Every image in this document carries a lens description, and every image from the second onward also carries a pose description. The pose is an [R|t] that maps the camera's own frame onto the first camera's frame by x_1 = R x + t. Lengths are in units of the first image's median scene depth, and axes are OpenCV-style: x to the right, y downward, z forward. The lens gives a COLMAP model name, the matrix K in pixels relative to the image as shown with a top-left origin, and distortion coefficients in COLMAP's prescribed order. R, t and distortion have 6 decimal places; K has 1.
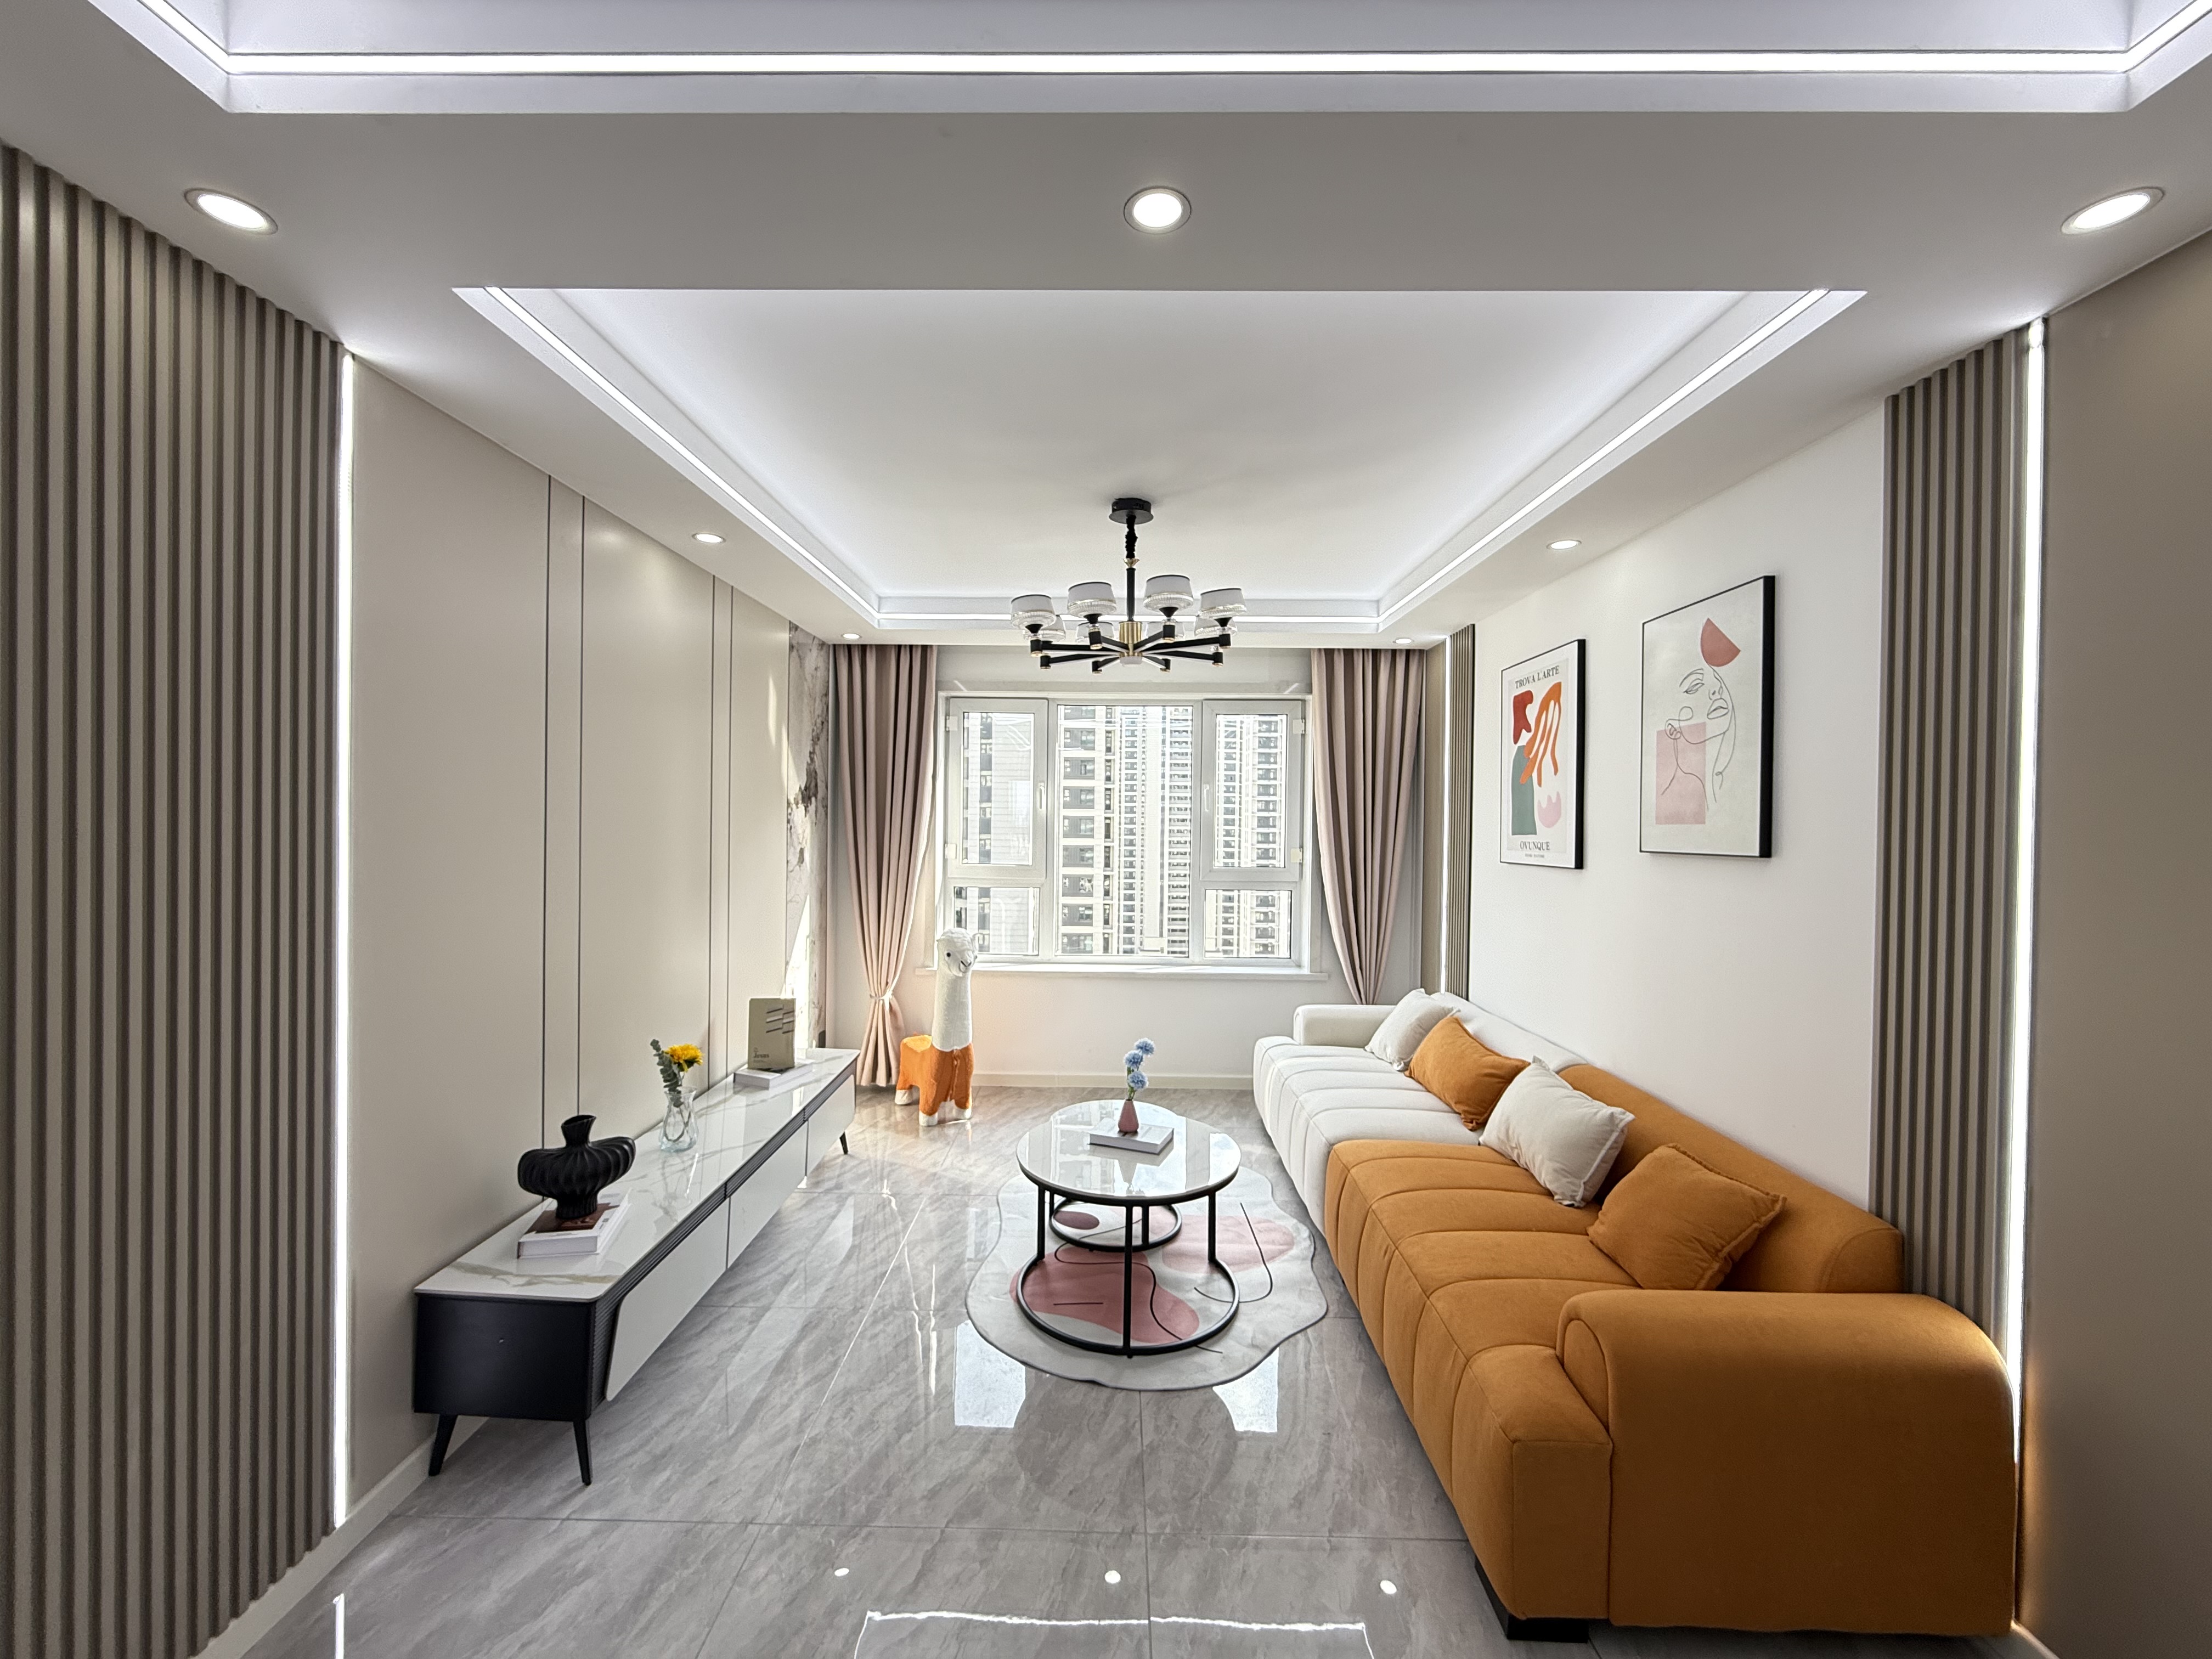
lens RADIAL K [[876.1, 0, 1099.7], [0, 876.1, 826.7], [0, 0, 1]] dist [0.008673, -0.000183]
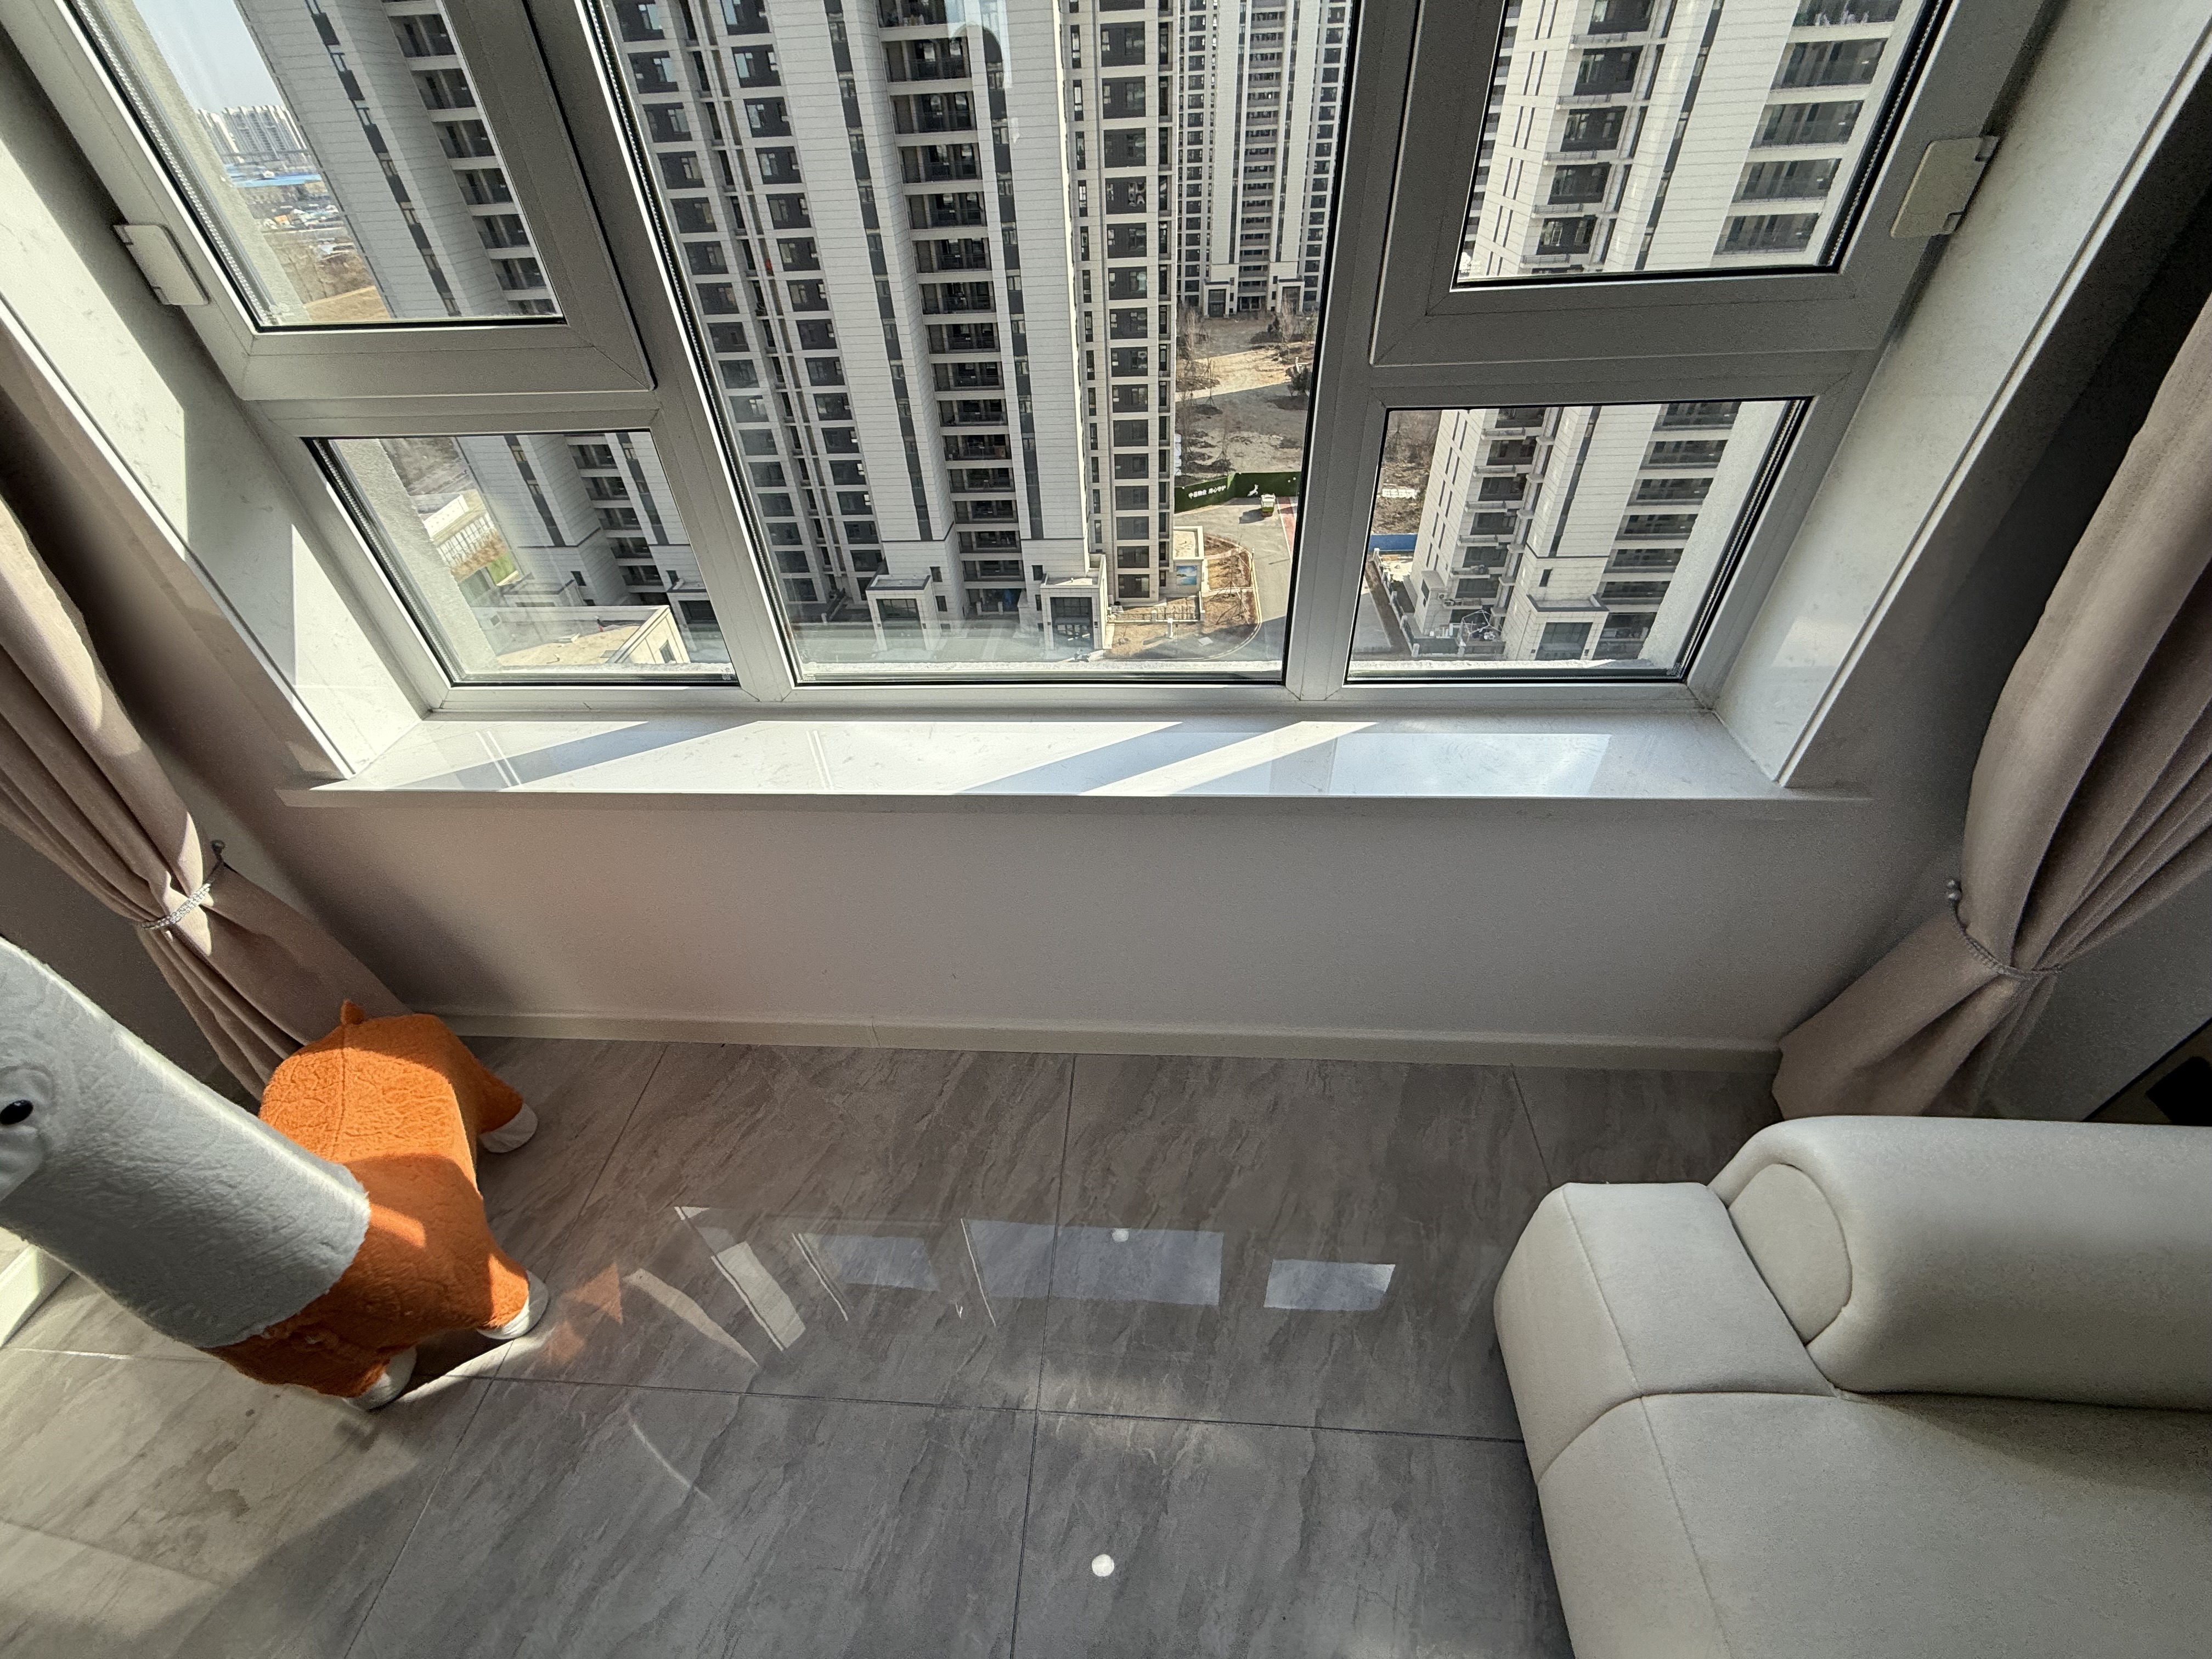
lens RADIAL K [[876.1, 0, 1096.3], [0, 876.1, 838.2], [0, 0, 1]] dist [0.008673, -0.000183]
pose [[0.996782, -0.014286, -0.078877, 0.149393], [0.061658, 0.765440, 0.640547, 0.043954], [0.051224, -0.643349, 0.763857, 0.740758]]
